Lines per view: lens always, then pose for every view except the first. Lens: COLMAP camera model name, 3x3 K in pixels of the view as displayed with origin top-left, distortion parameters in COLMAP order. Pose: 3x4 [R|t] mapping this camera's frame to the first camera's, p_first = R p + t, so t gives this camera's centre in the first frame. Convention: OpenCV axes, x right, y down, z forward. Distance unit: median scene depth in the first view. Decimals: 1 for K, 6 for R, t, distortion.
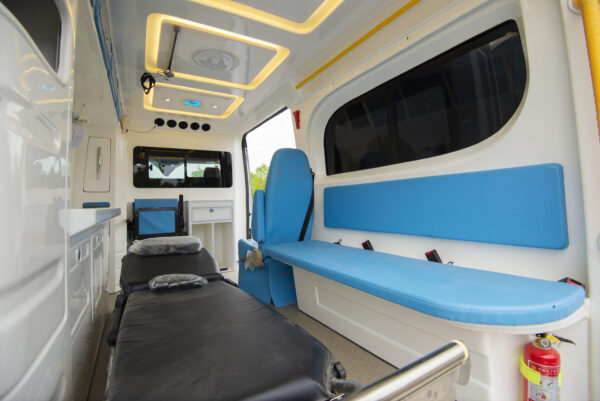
lens RADIAL K [[274.4, 0, 292.3], [0, 274.4, 185.7], [0, 0, 1]] dist [-0.008946, -0.019711]
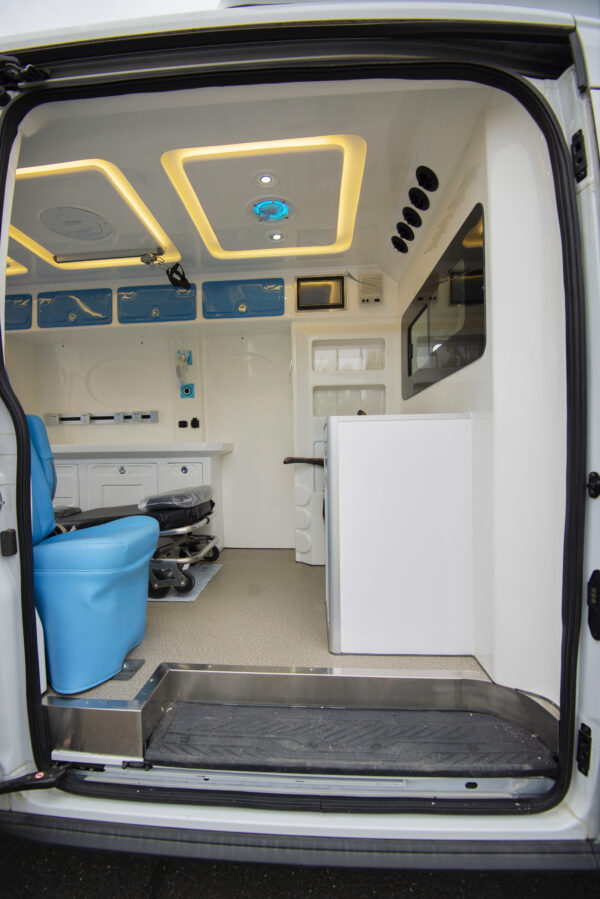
lens RADIAL K [[411.2, 0, 285.9], [0, 411.2, 457.2], [0, 0, 1]] dist [-0.008946, -0.019711]
pose [[-0.554233, 0.052291, -0.830717, 0.212449], [0.083097, 0.996515, 0.007287, 0.104375], [0.828203, -0.064992, -0.556647, 1.444548]]
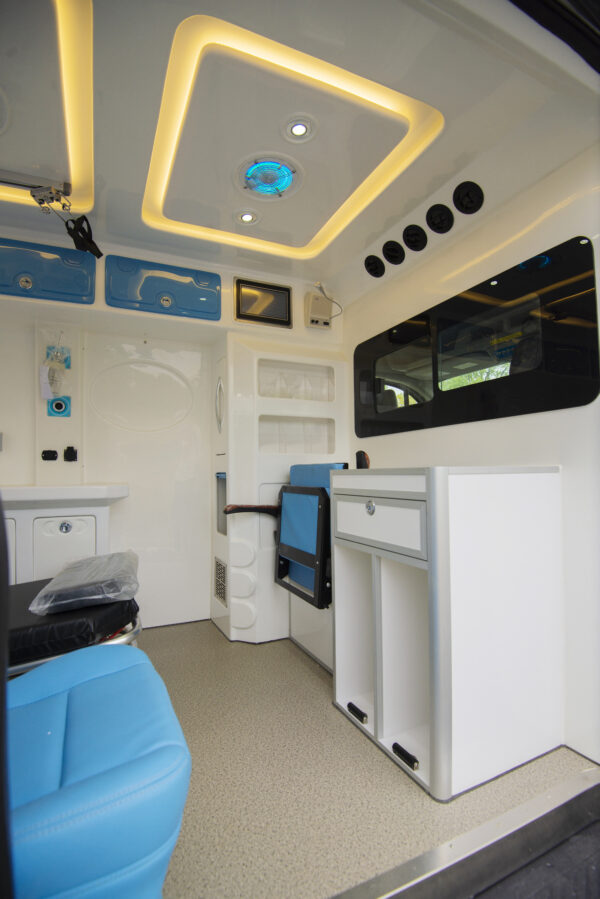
lens RADIAL K [[411.2, 0, 285.9], [0, 411.2, 457.2], [0, 0, 1]] dist [-0.008946, -0.019711]
pose [[-0.095773, -0.005949, -0.995385, 0.133211], [0.074623, 0.997125, -0.013140, 0.046721], [0.992602, -0.075537, -0.095054, 1.102011]]
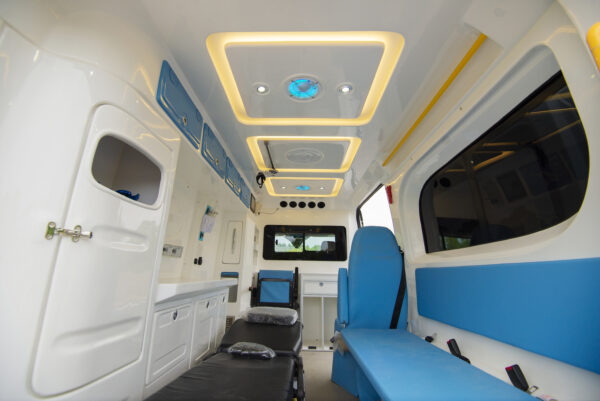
lens RADIAL K [[274.4, 0, 292.3], [0, 274.4, 185.7], [0, 0, 1]] dist [-0.008946, -0.019711]
pose [[0.855724, -0.108285, -0.505976, 0.208306], [-0.016371, 0.971701, -0.235644, -0.031242], [0.517174, 0.209930, 0.829735, -0.009466]]
